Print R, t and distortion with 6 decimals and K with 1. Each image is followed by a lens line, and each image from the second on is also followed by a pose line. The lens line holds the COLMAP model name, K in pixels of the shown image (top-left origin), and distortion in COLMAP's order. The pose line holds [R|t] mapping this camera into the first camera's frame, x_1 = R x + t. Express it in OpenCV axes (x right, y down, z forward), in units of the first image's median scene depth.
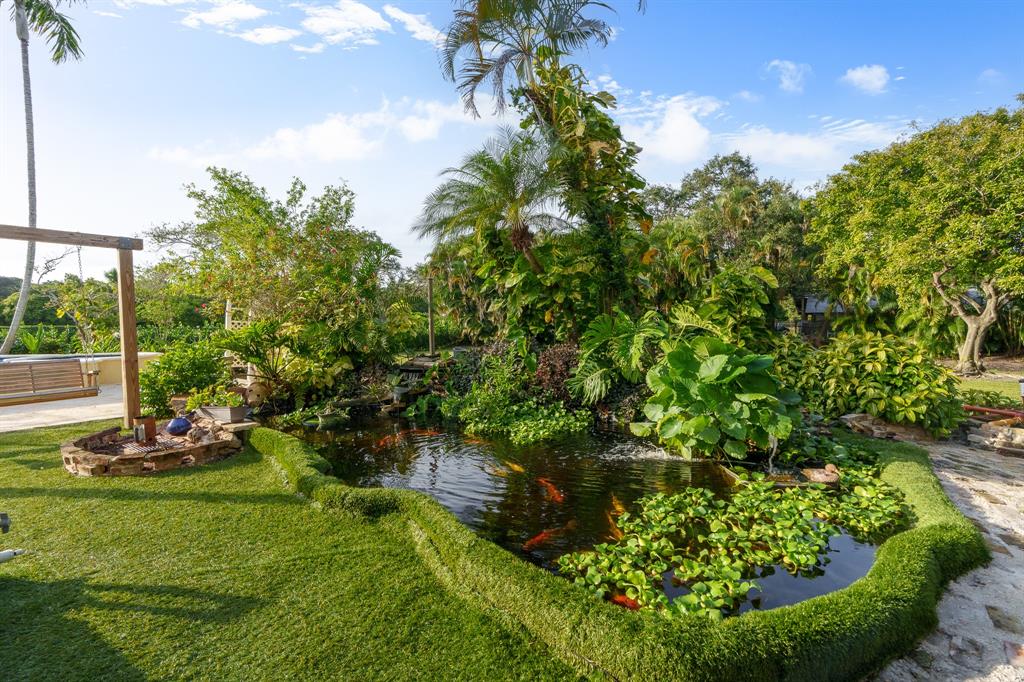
lens RADIAL K [[461.0, 0, 513.3], [0, 461.0, 340.7], [0, 0, 1]] dist [0.000211, -0.006121]
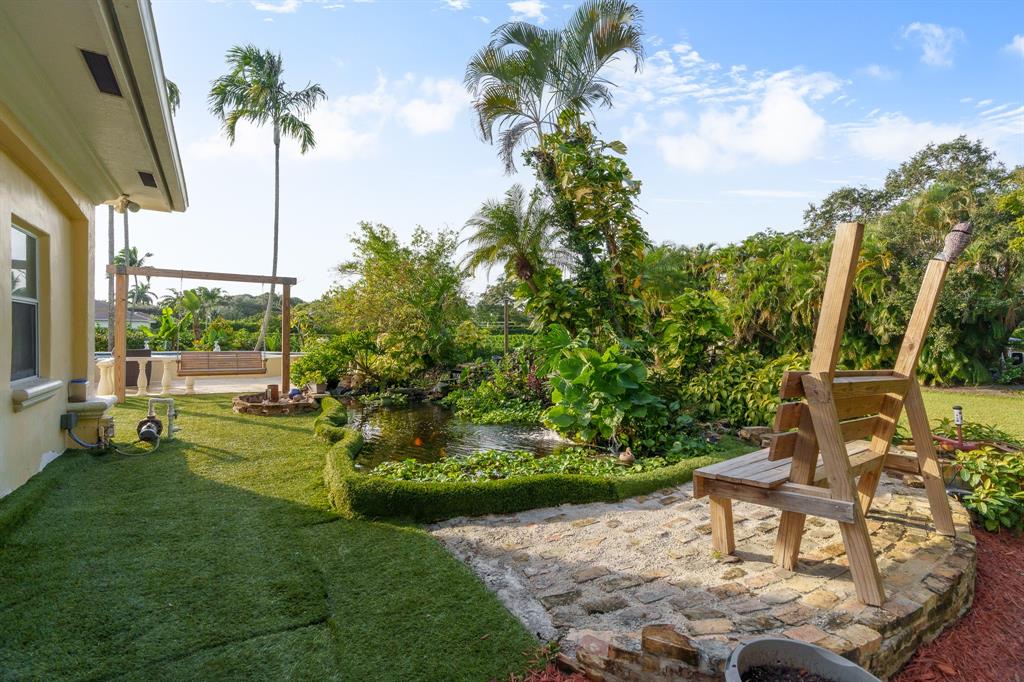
lens RADIAL K [[463.6, 0, 506.1], [0, 463.6, 337.4], [0, 0, 1]] dist [-0.001857, -0.000682]
pose [[0.921423, 0.021270, -0.387977, 0.575554], [-0.039948, 0.998395, -0.040139, 0.022759], [0.386501, 0.052484, 0.920795, -0.218683]]
